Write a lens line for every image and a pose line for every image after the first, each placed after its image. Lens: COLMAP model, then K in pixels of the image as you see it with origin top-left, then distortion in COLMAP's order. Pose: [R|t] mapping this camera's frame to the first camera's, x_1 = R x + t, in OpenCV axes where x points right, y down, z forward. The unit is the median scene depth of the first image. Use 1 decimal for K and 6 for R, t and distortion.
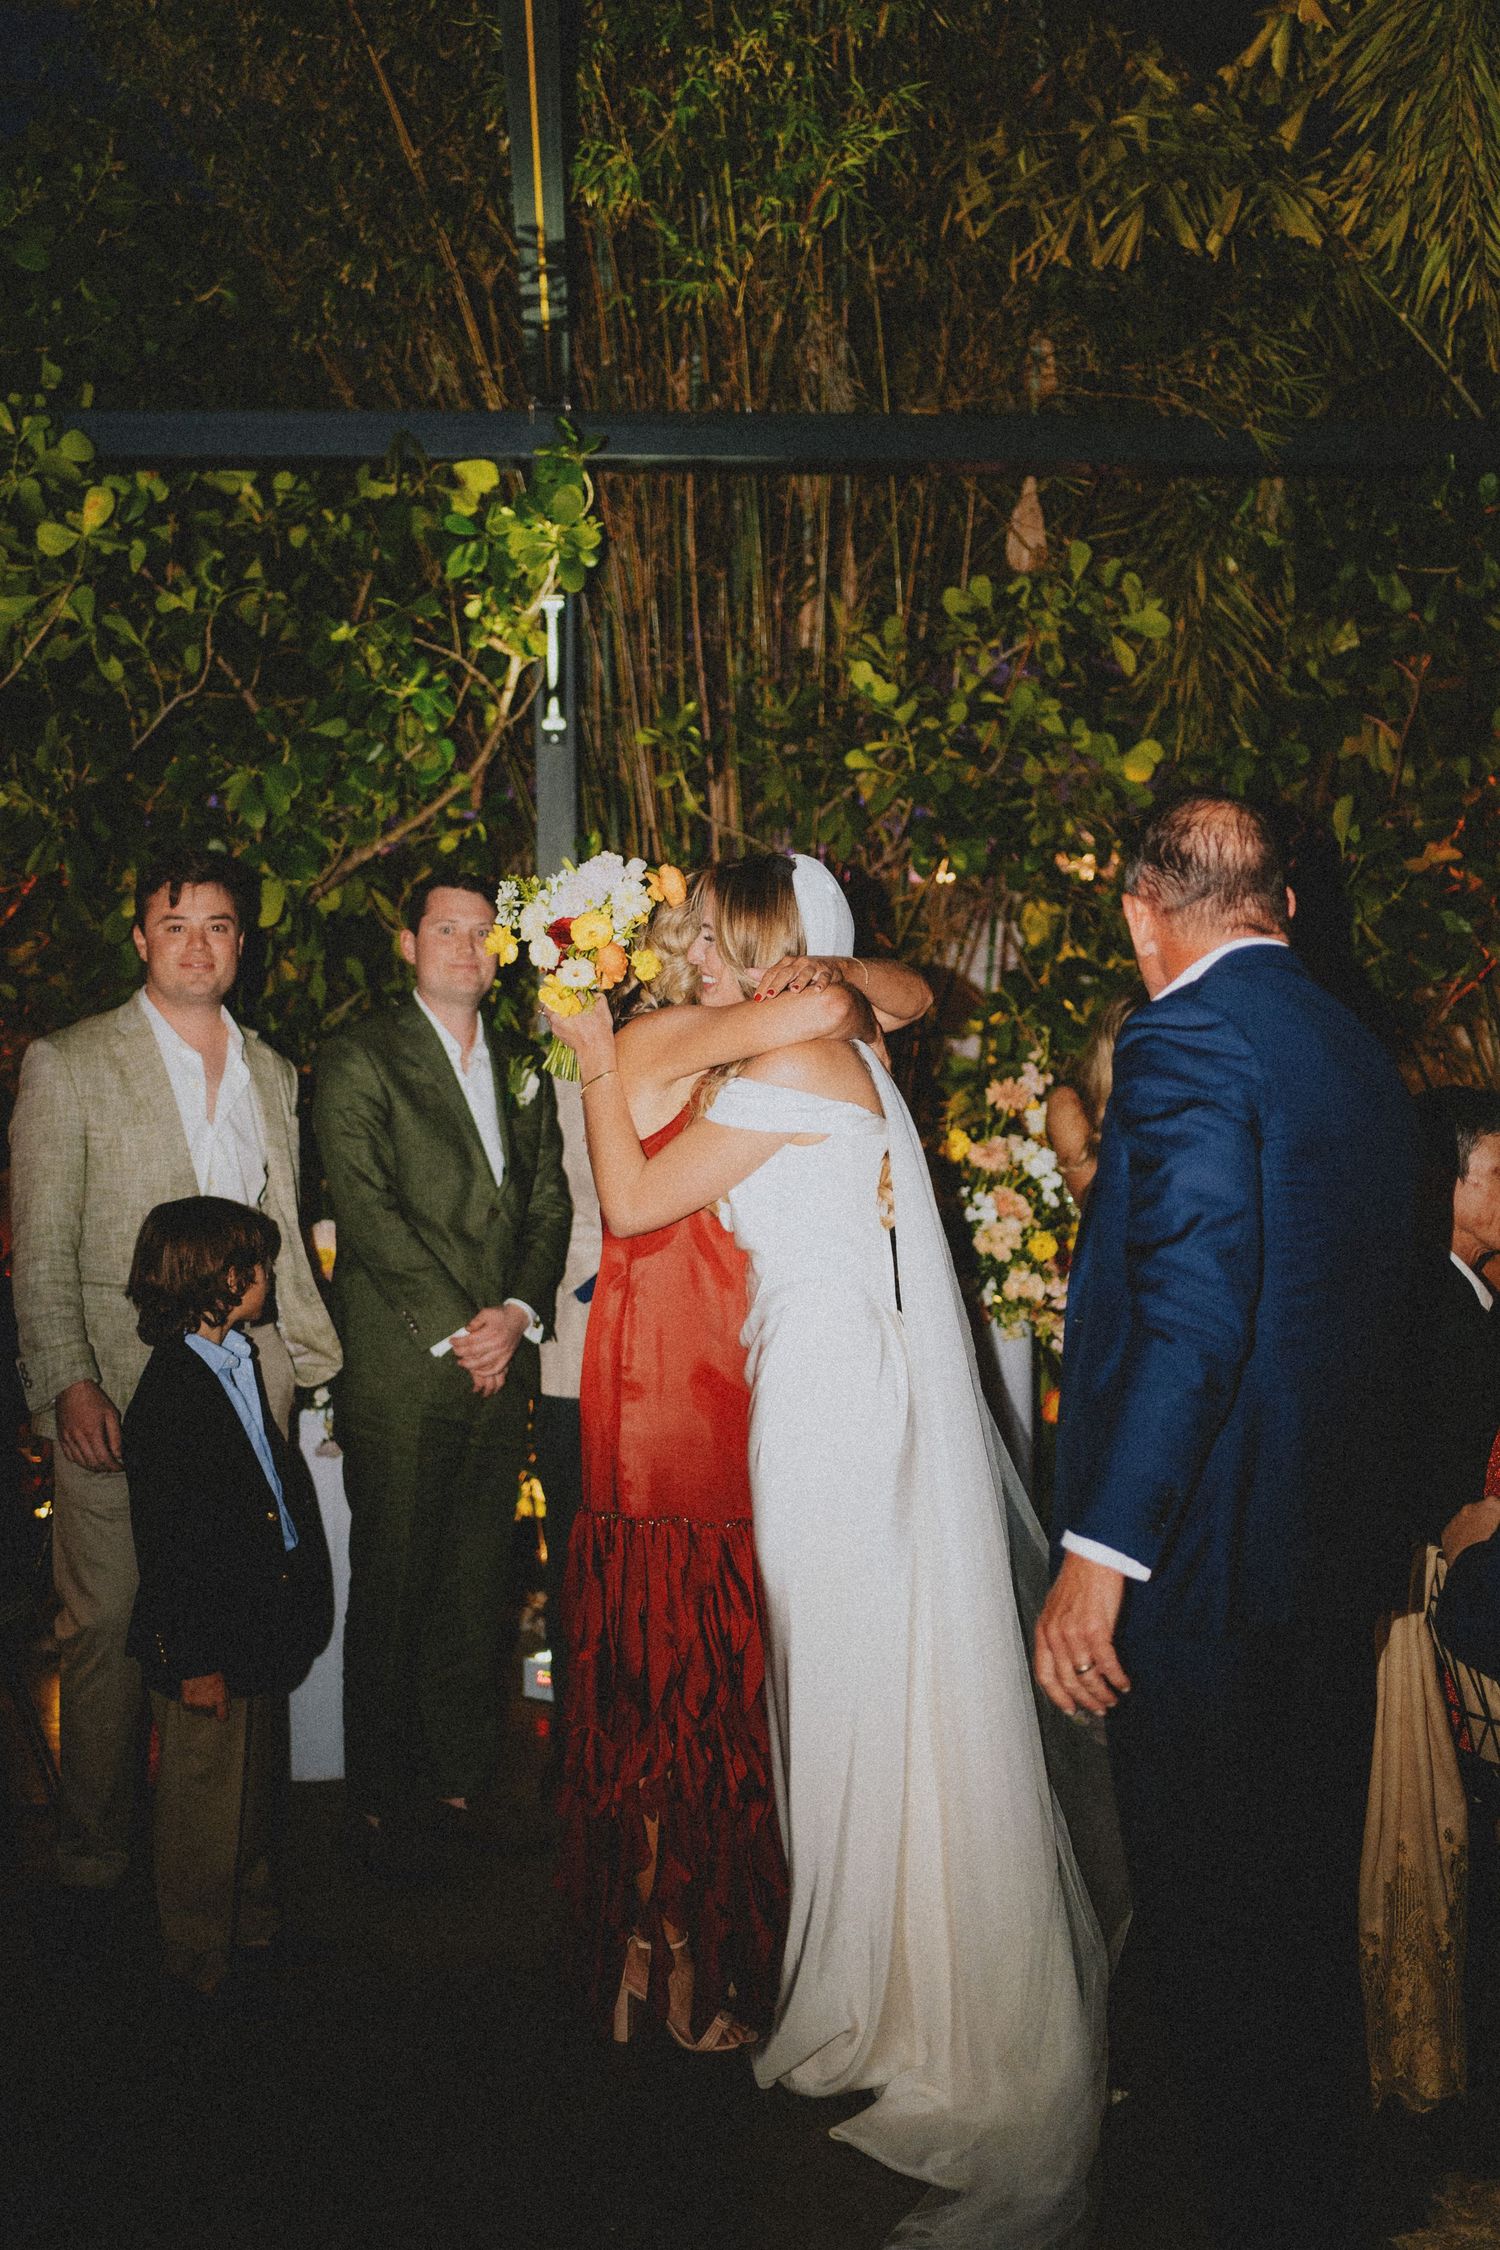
lens RADIAL K [[2237.1, 0, 750.0], [0, 2237.1, 1125.0], [0, 0, 1]] dist [0.002885, -0.008765]
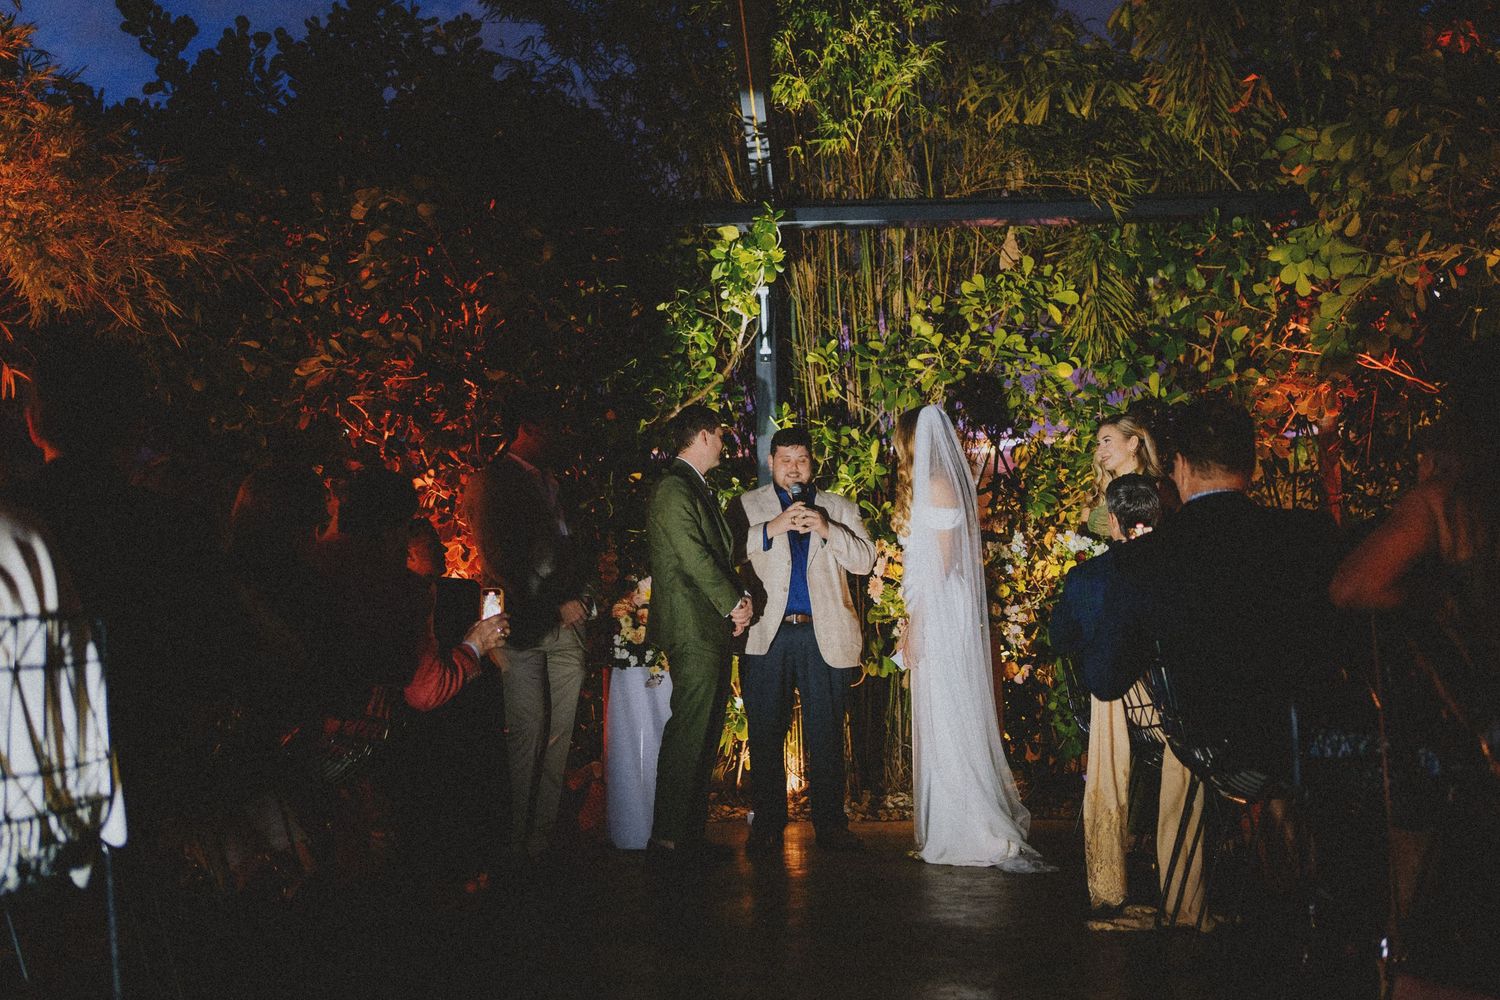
lens RADIAL K [[1491.4, 0, 778.6], [0, 1491.4, 501.7], [0, 0, 1]] dist [0.002885, -0.008765]
pose [[0.994417, -0.011569, -0.104887, 0.065578], [-0.001304, 0.992549, -0.121837, 0.122930], [0.105515, 0.121293, 0.986993, -0.320679]]
